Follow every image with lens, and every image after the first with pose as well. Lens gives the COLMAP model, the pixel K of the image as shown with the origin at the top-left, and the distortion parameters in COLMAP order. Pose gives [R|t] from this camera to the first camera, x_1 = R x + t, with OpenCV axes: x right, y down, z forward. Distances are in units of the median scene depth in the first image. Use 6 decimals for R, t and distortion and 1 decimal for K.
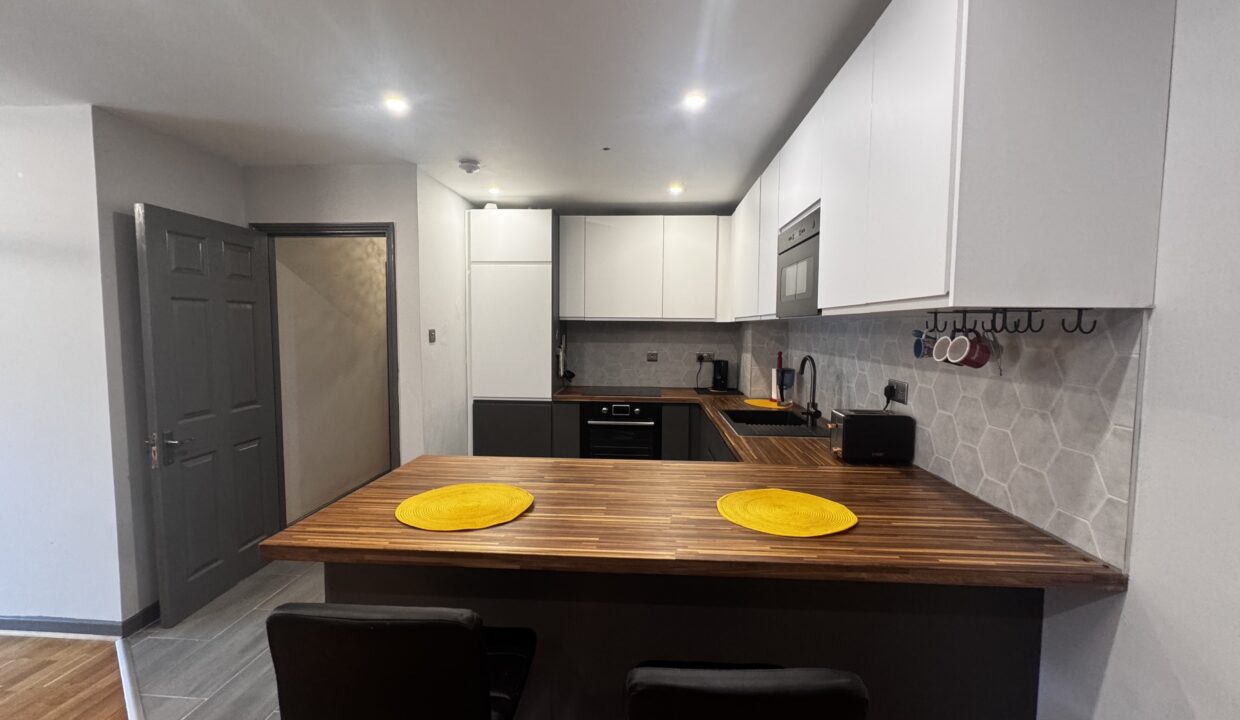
lens RADIAL K [[507.6, 0, 619.7], [0, 507.6, 360.7], [0, 0, 1]] dist [0.002824, 0.000120]
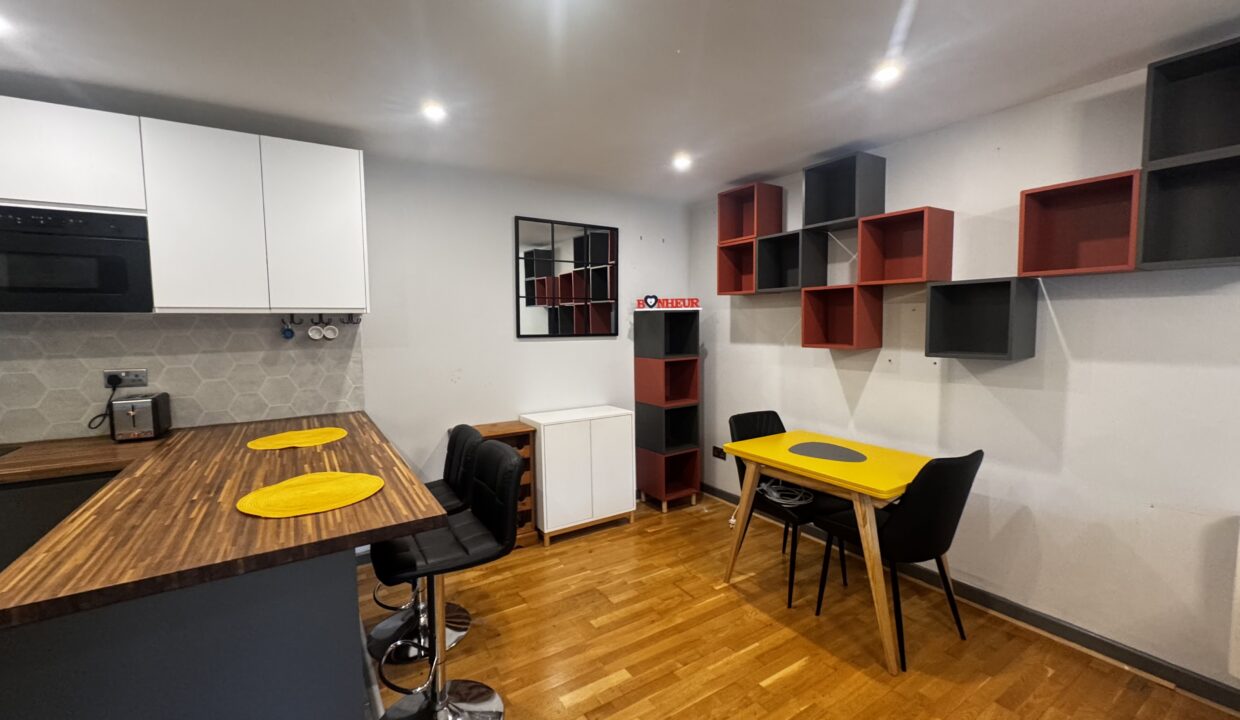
lens RADIAL K [[507.6, 0, 617.6], [0, 507.6, 359.7], [0, 0, 1]] dist [0.002824, 0.000120]
pose [[-0.579935, -0.062333, 0.812275, -1.408800], [0.059595, 0.991151, 0.118608, -0.070695], [-0.812480, 0.117193, -0.571089, 0.998023]]
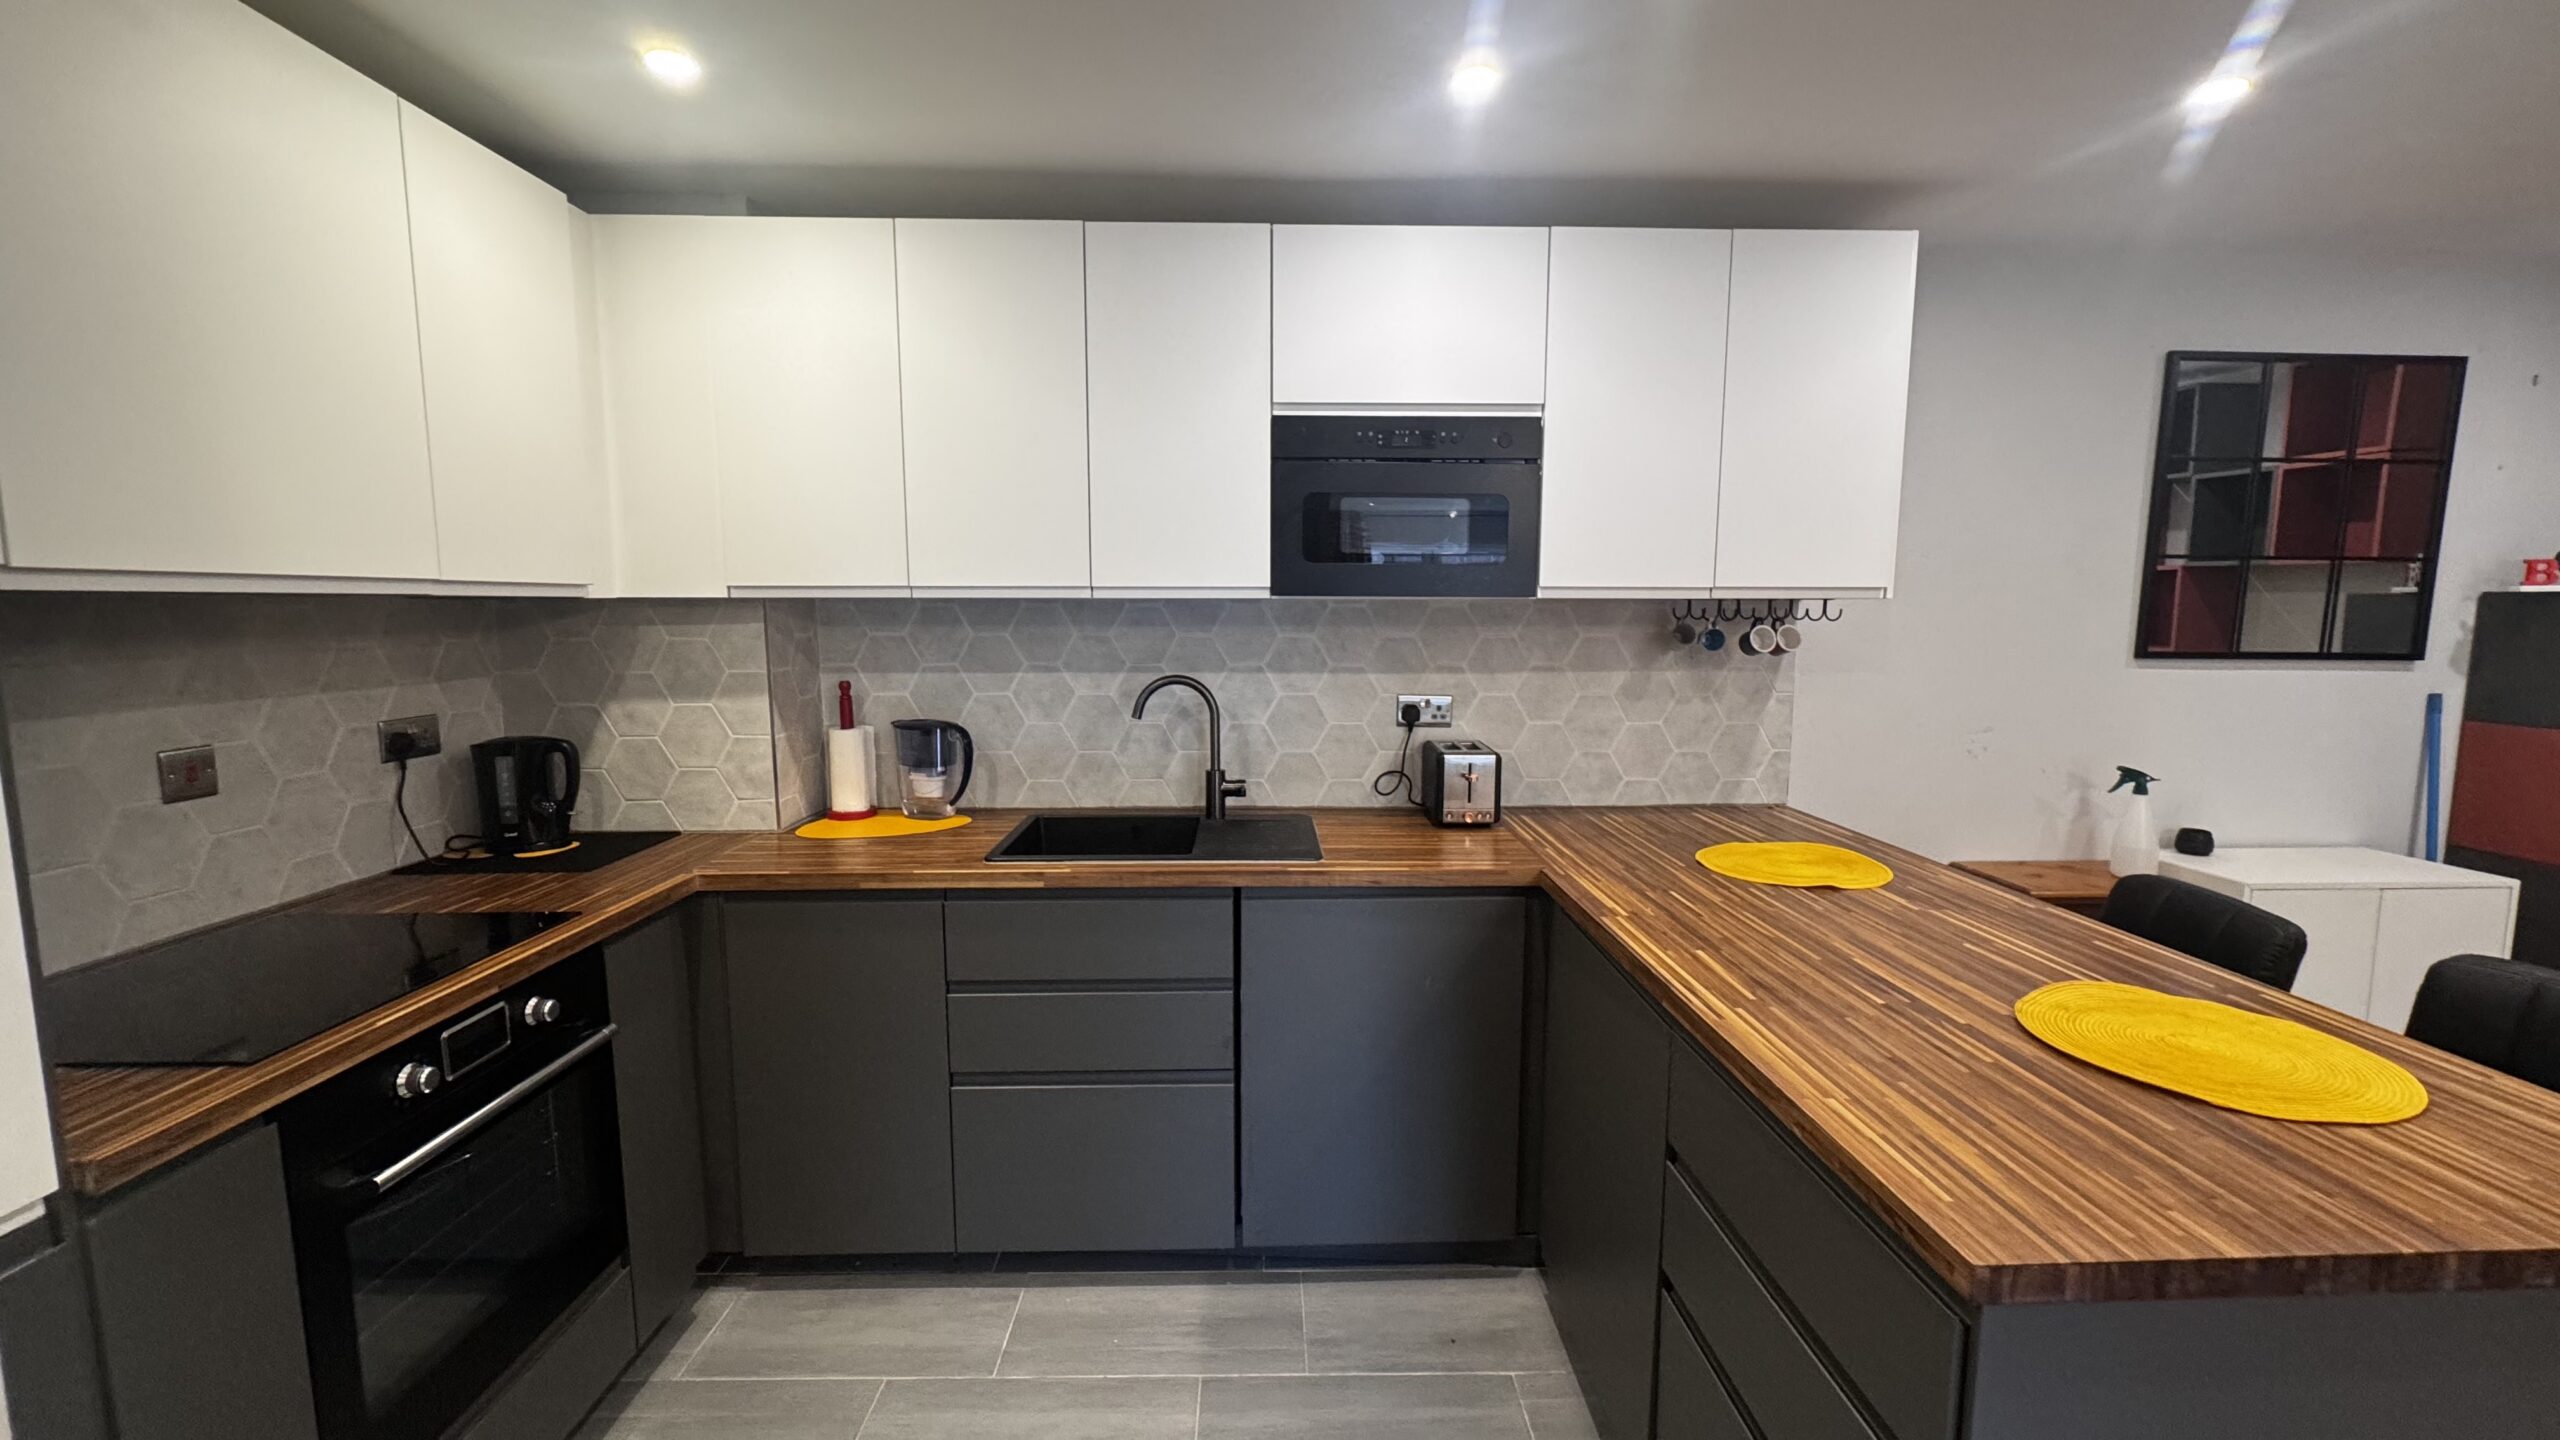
lens RADIAL K [[1012.0, 0, 1283.5], [0, 1012.0, 718.7], [0, 0, 1]] dist [-0.002747, 0.000621]
pose [[-0.084865, -0.119352, 0.989218, -0.992772], [0.064164, 0.990085, 0.124961, -0.142244], [-0.994324, 0.074078, -0.076366, 1.718656]]
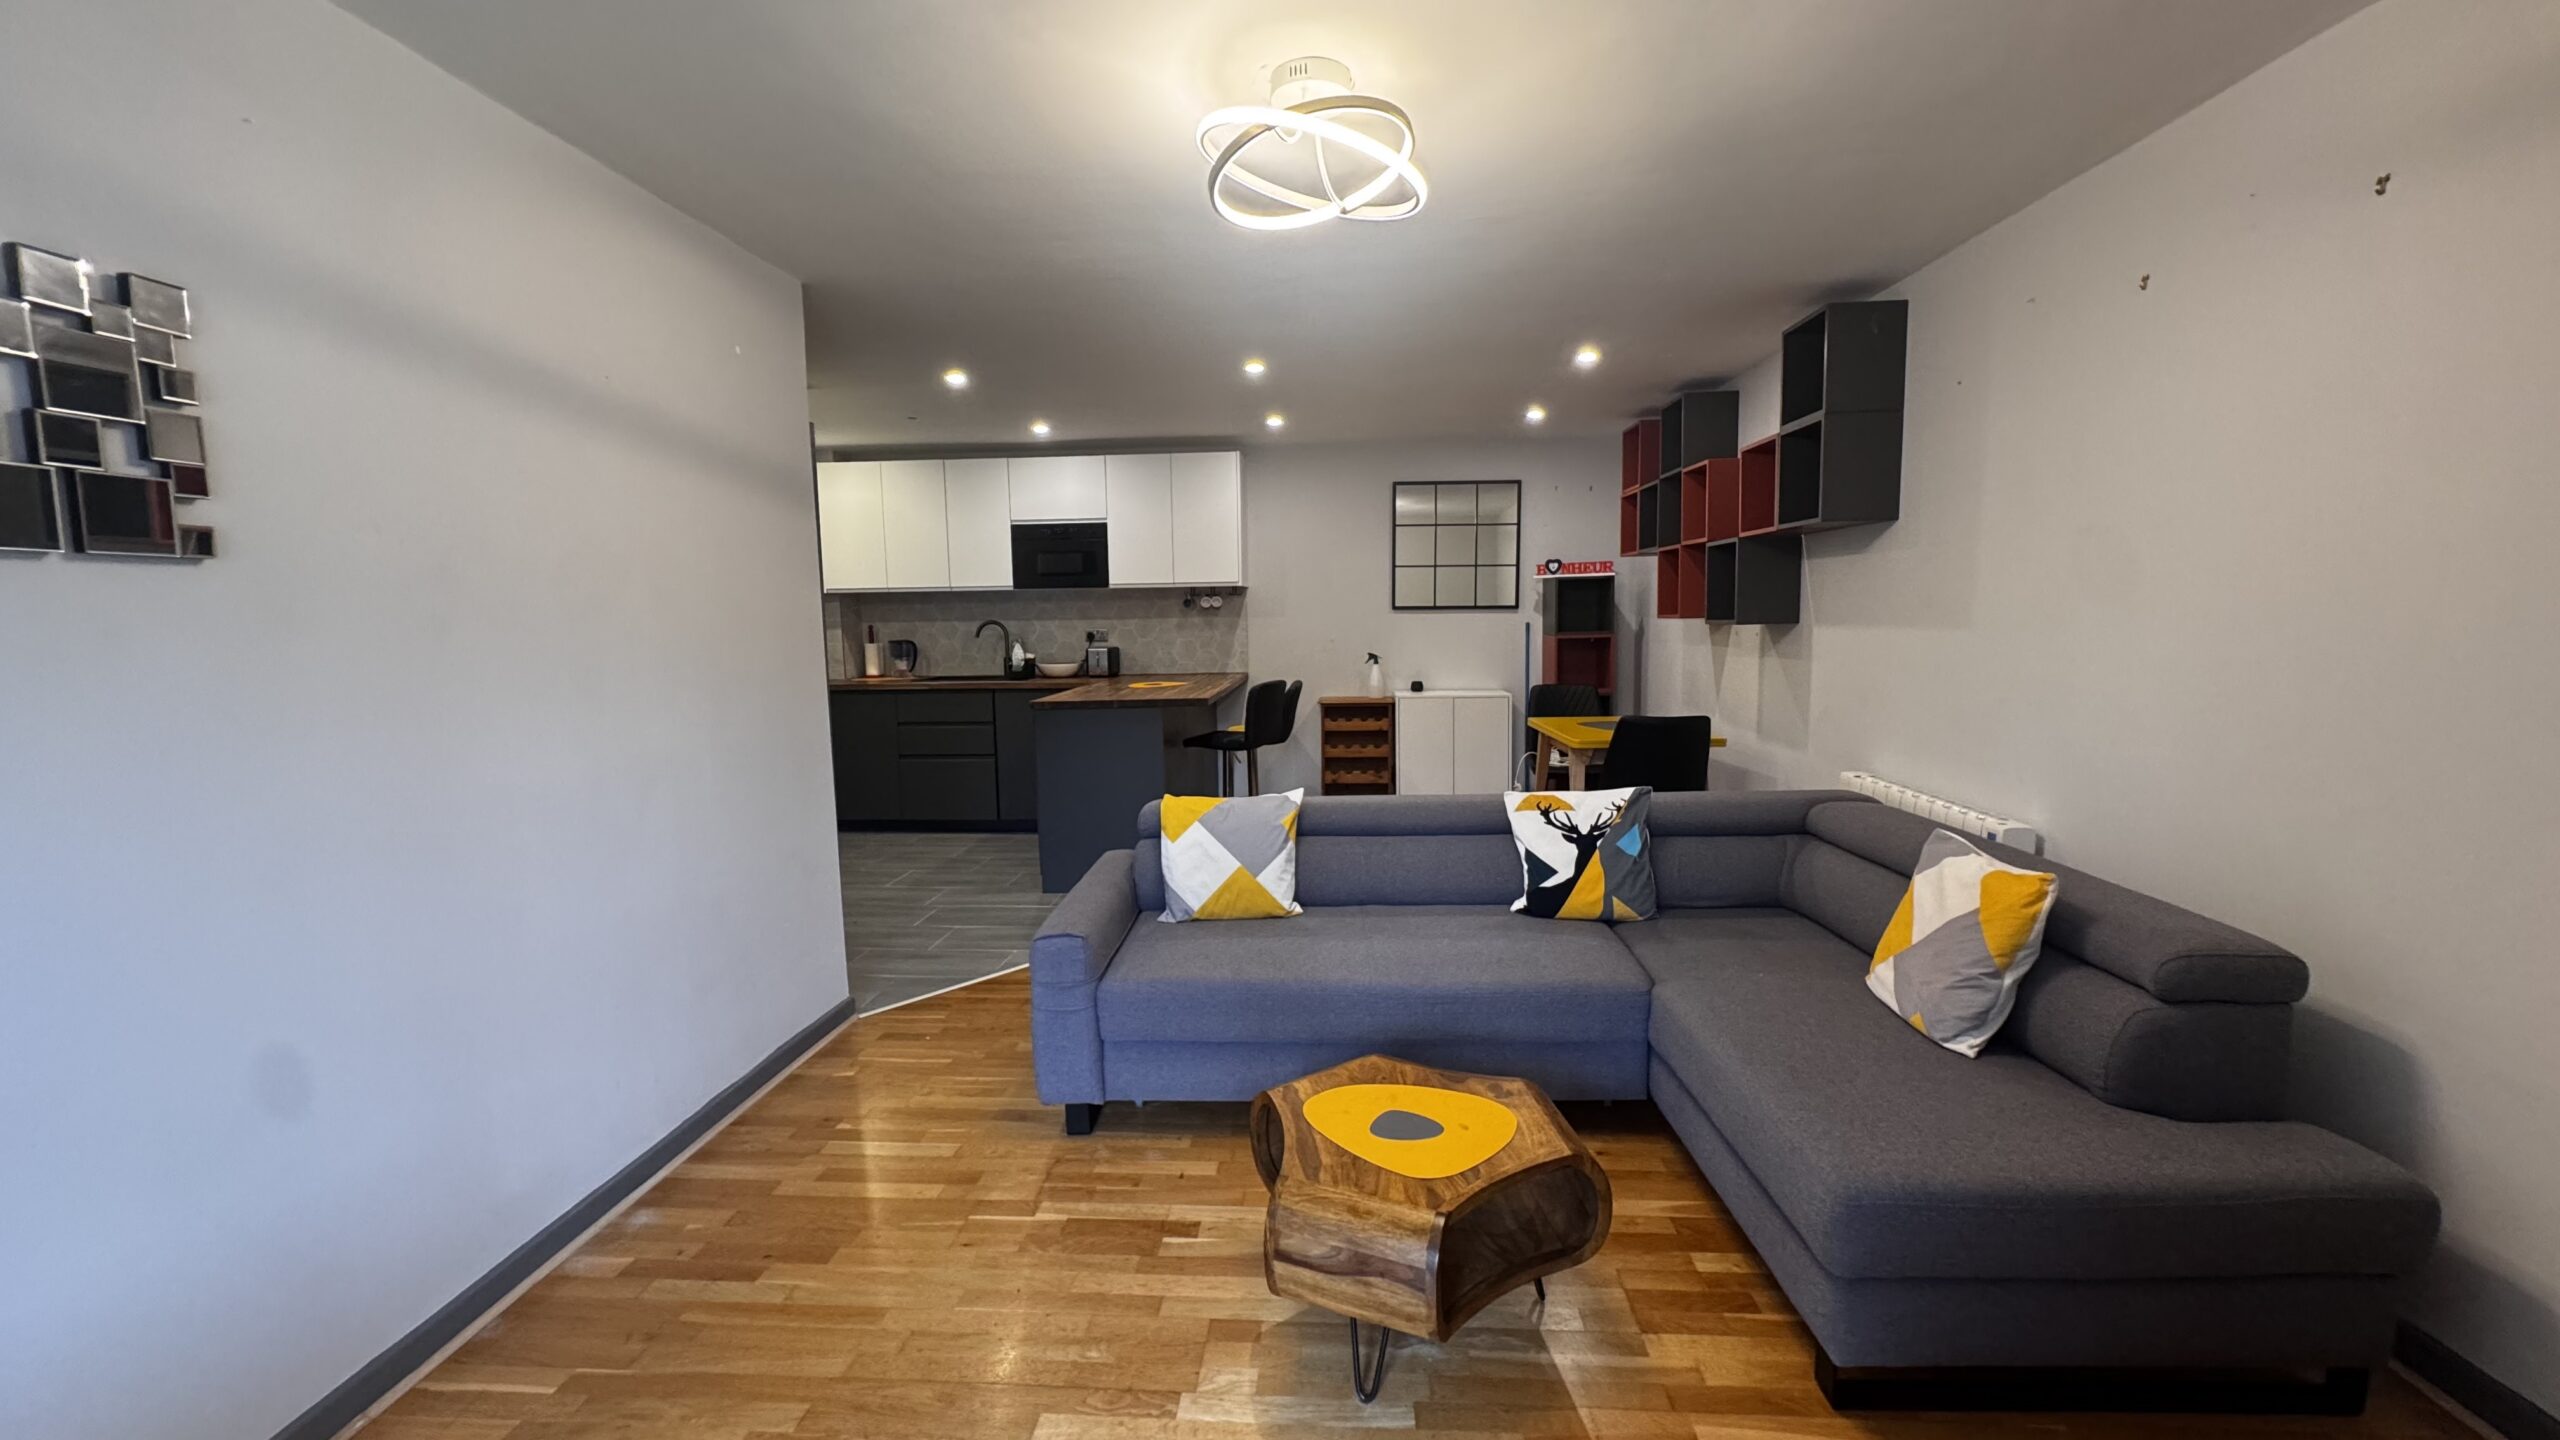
lens RADIAL K [[1012.0, 0, 1274.4], [0, 1012.0, 723.8], [0, 0, 1]] dist [-0.002747, 0.000621]
pose [[0.013093, -0.118961, 0.992813, -3.626201], [0.081107, 0.989752, 0.117524, 0.007823], [-0.996619, 0.078986, 0.022607, 0.507545]]
